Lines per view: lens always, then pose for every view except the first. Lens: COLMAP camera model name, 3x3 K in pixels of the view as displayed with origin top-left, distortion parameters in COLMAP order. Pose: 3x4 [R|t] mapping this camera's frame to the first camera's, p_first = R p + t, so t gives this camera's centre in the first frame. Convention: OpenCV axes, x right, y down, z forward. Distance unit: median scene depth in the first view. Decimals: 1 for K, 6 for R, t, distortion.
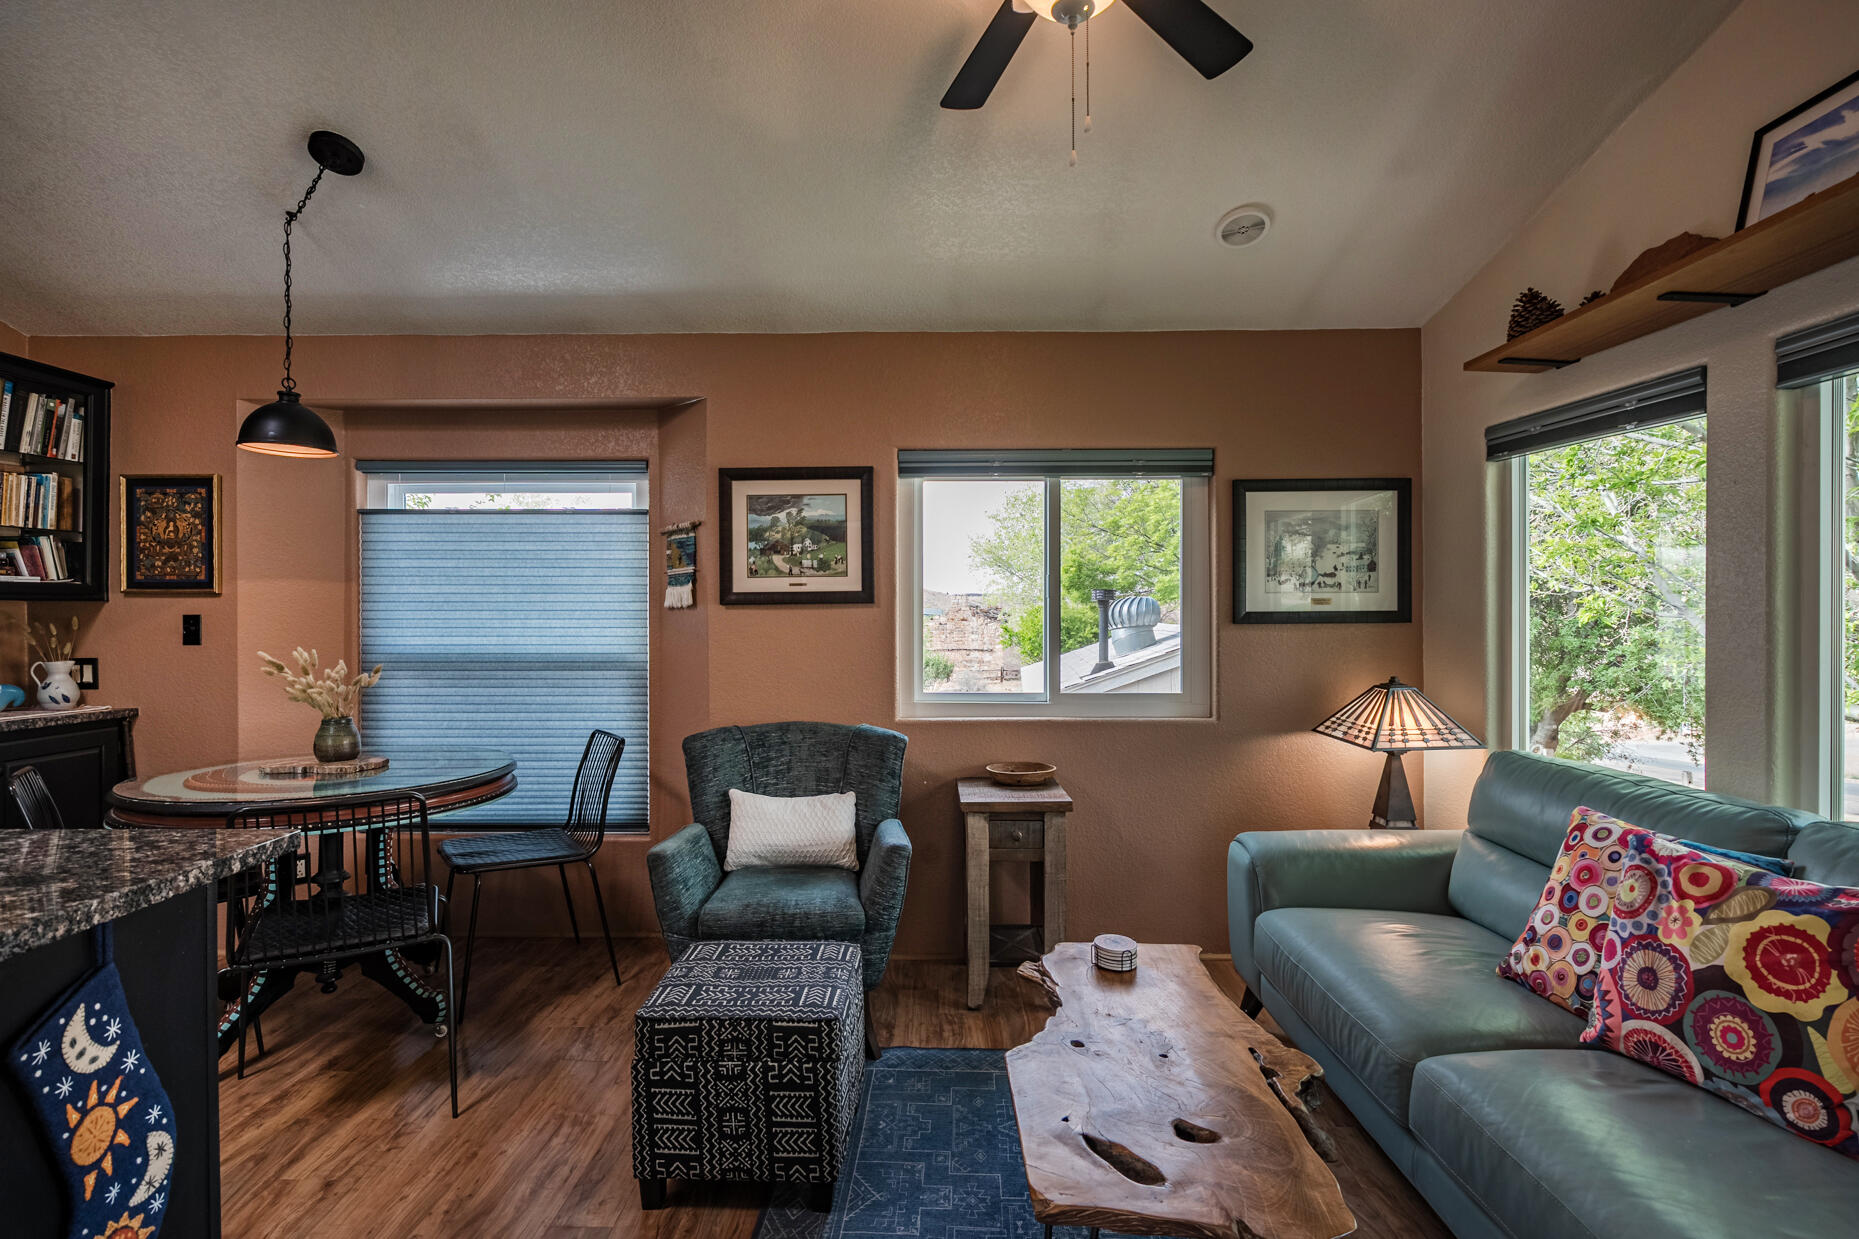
lens RADIAL K [[907.1, 0, 942.8], [0, 907.1, 612.0], [0, 0, 1]] dist [0.000161, 0.001954]
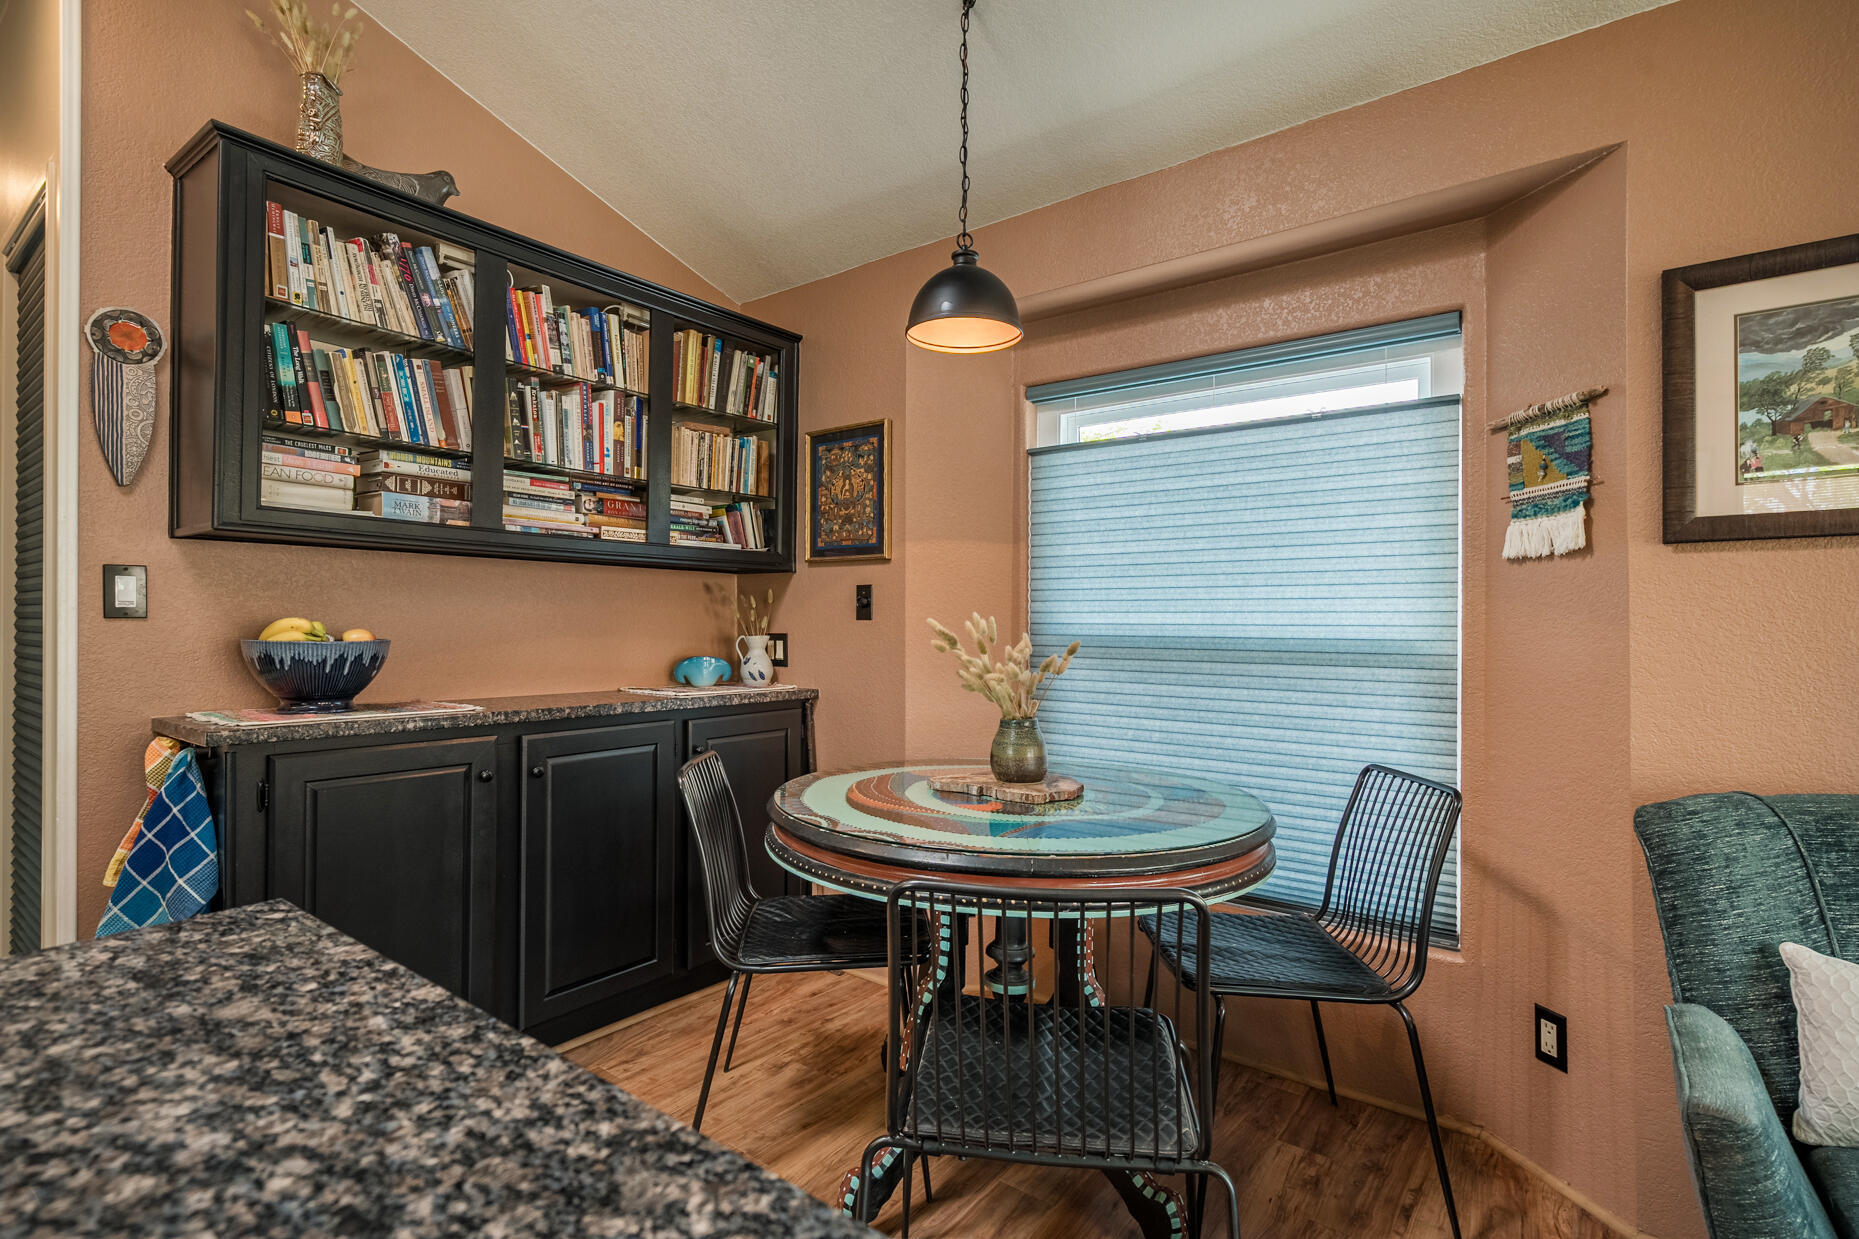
lens RADIAL K [[907.1, 0, 917.9], [0, 907.1, 617.4], [0, 0, 1]] dist [0.000161, 0.001954]
pose [[0.797399, 0.003665, -0.603441, -0.268999], [-0.006292, 0.999978, -0.002241, 0.036381], [0.603419, 0.005584, 0.797405, 0.347874]]
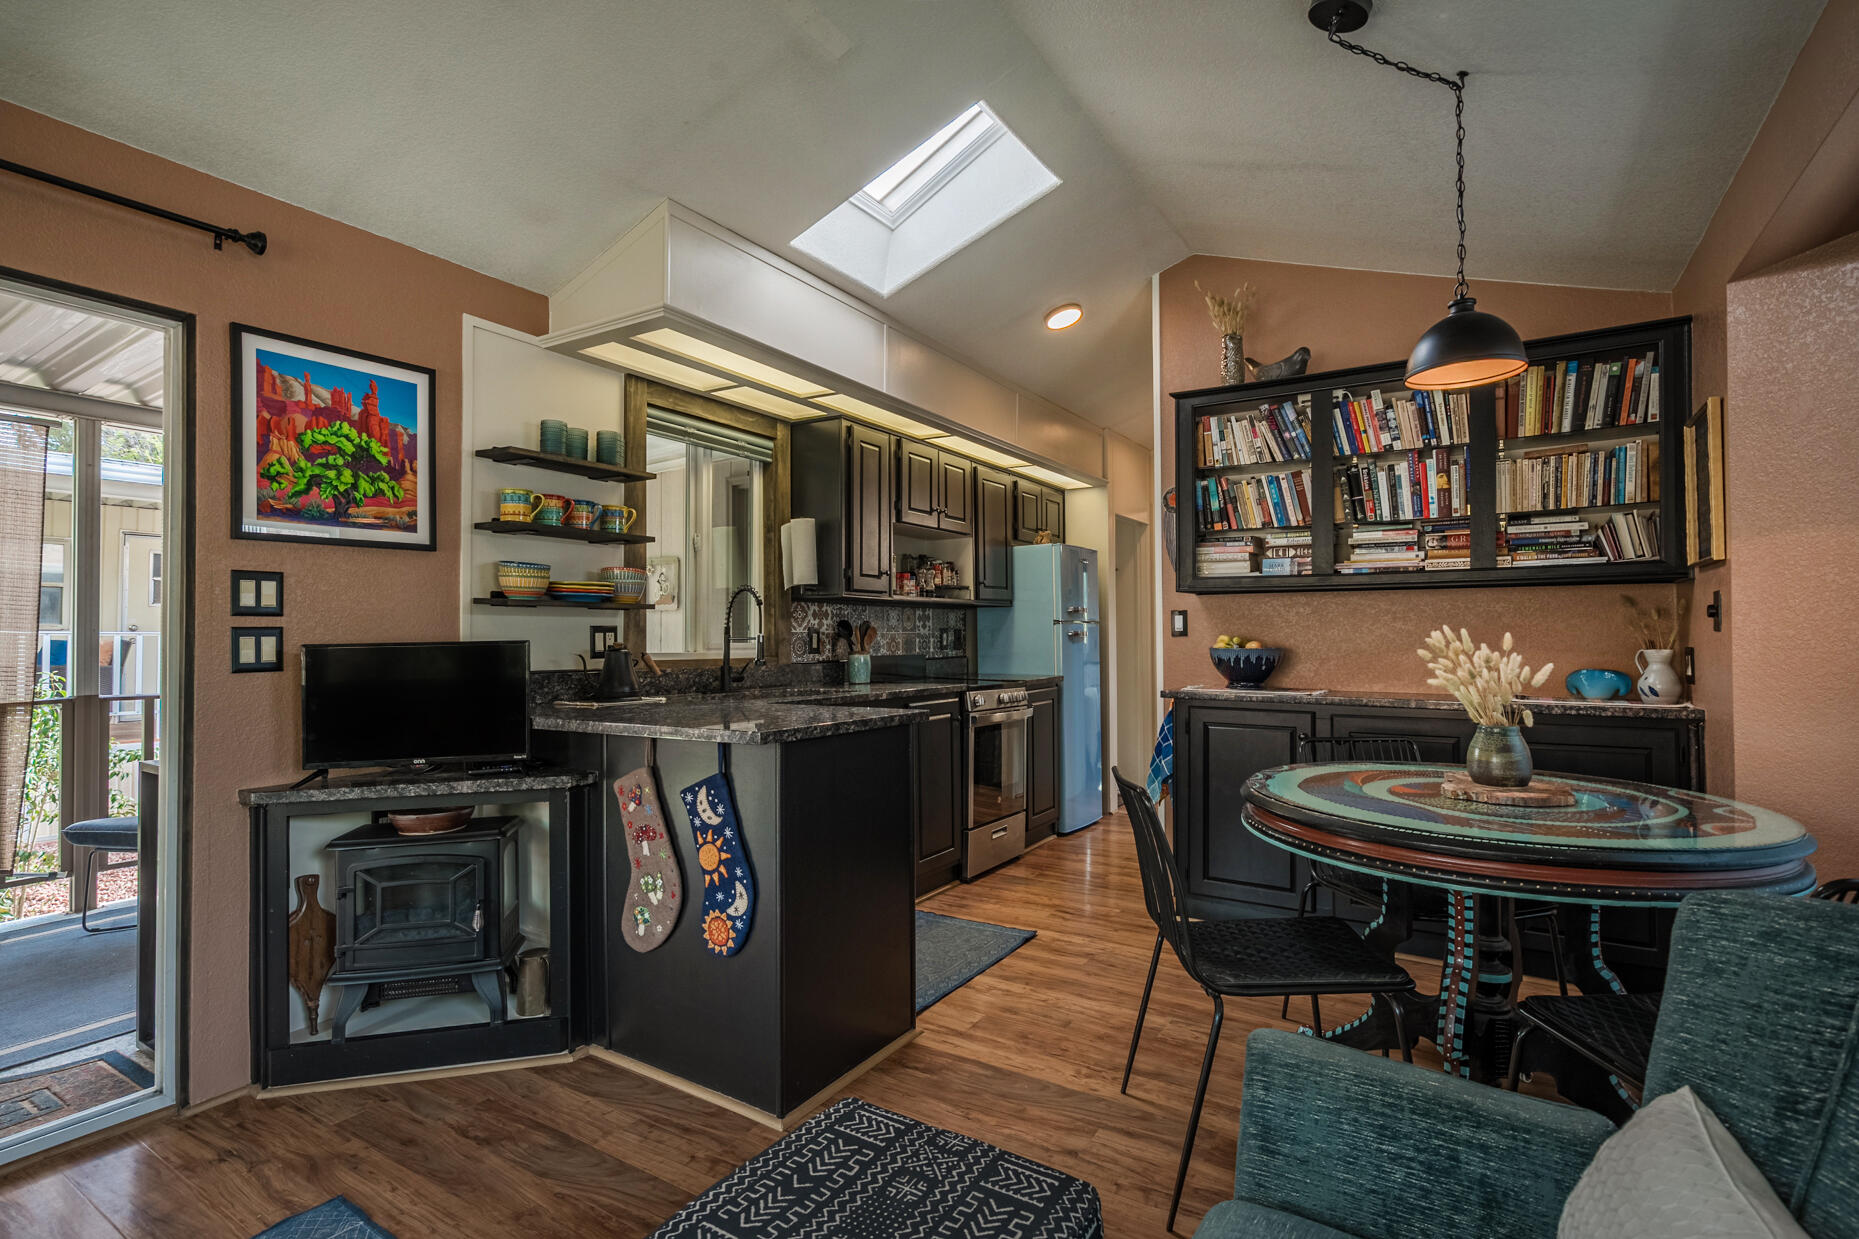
lens RADIAL K [[907.1, 0, 939.8], [0, 907.1, 620.1], [0, 0, 1]] dist [0.000161, 0.001954]
pose [[-0.549308, -0.013000, -0.835519, 0.154560], [0.004778, 0.999814, -0.018698, 0.038984], [0.835606, -0.014263, -0.549144, 0.904642]]
